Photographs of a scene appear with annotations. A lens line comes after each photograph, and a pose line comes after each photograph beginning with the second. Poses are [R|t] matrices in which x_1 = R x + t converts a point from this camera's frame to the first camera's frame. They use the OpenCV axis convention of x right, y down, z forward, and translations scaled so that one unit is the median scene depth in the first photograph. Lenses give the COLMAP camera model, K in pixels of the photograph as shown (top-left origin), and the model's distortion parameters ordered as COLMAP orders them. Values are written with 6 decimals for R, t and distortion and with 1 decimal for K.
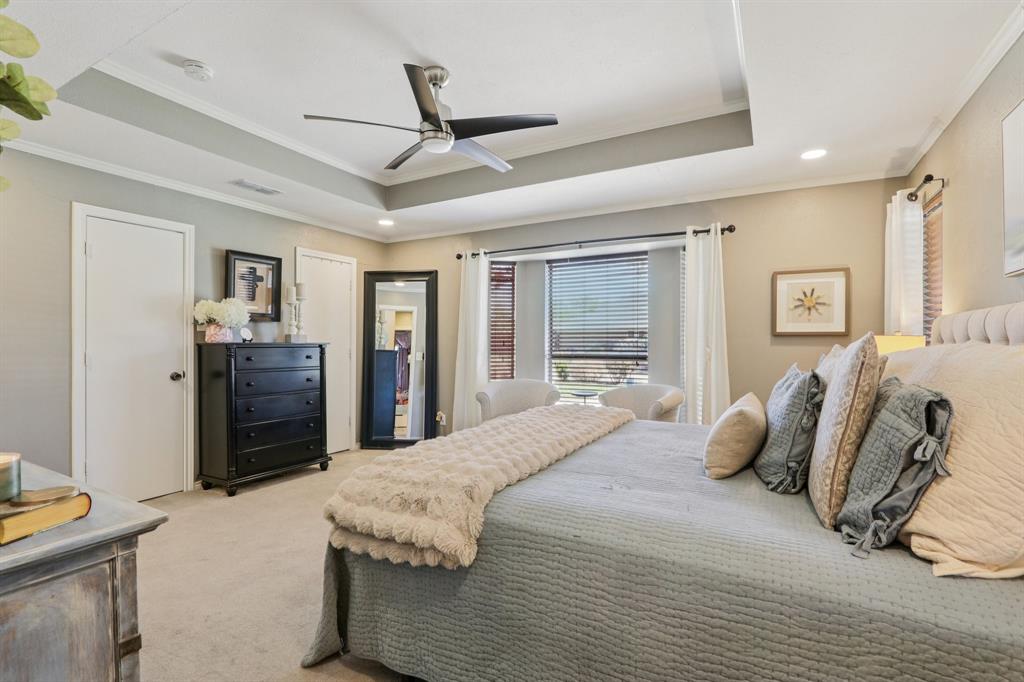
lens RADIAL K [[475.9, 0, 510.7], [0, 475.9, 342.6], [0, 0, 1]] dist [-0.012945, 0.000990]
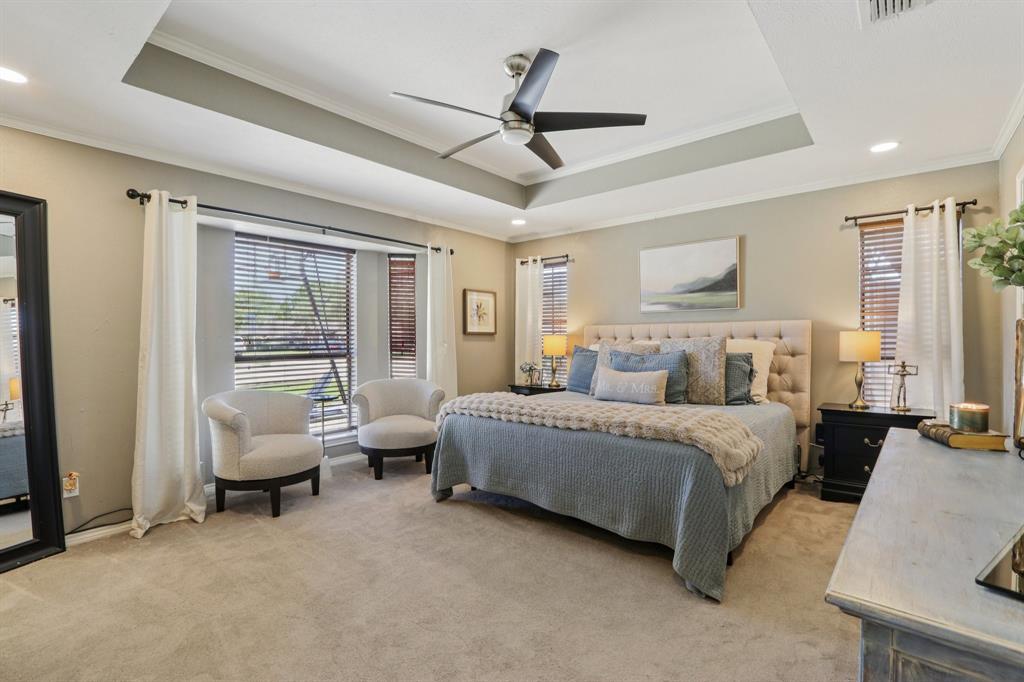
lens RADIAL K [[475.9, 0, 511.8], [0, 475.9, 338.7], [0, 0, 1]] dist [-0.012945, 0.000990]
pose [[0.185440, -0.008877, 0.982615, -0.798144], [0.002288, 0.999960, 0.008602, -0.013606], [-0.982653, 0.000654, 0.185453, 0.602617]]
